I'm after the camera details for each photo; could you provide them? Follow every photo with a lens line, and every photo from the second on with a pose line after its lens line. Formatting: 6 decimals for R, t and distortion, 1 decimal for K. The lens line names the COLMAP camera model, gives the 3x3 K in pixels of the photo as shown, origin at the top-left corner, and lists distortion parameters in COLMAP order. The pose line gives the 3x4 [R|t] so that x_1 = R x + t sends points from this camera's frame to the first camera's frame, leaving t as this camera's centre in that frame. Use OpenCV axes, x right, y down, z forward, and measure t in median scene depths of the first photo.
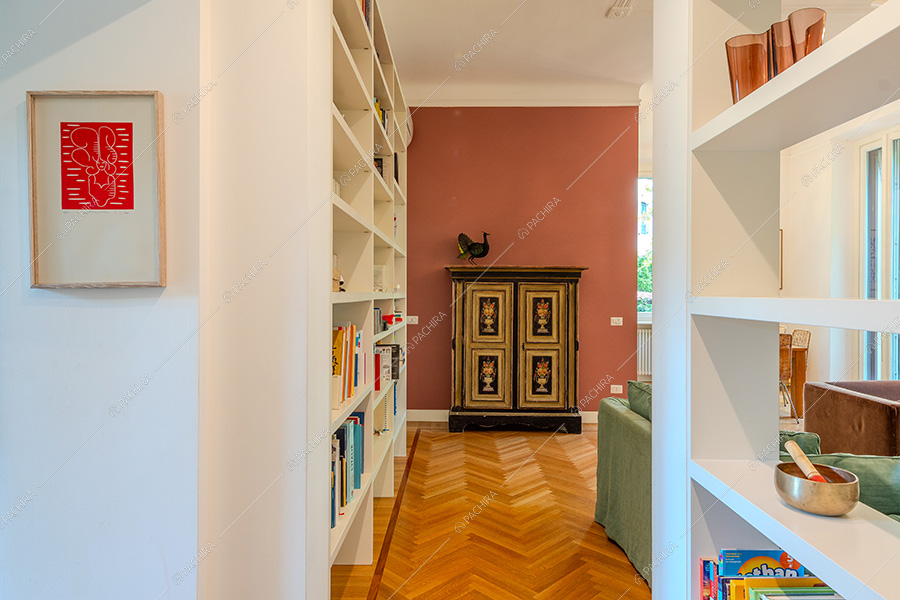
lens RADIAL K [[539.4, 0, 450.0], [0, 539.4, 300.0], [0, 0, 1]] dist [0.000910, -0.002568]
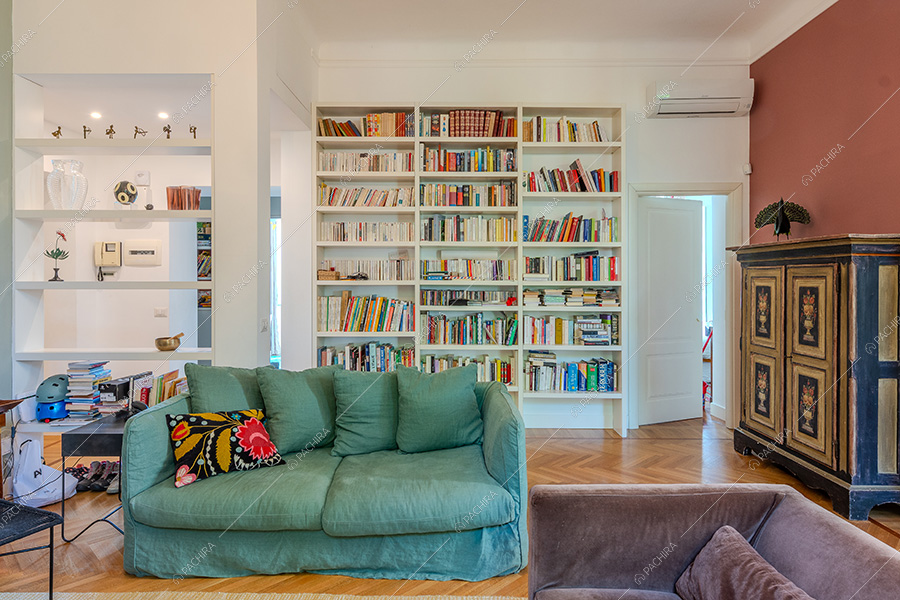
lens RADIAL K [[539.4, 0, 450.0], [0, 539.4, 300.0], [0, 0, 1]] dist [0.000910, -0.002568]
pose [[0.005163, 0.028240, -0.999588, 0.820017], [-0.010218, 0.999550, 0.028186, -0.002845], [0.999934, 0.010068, 0.005449, 0.560543]]
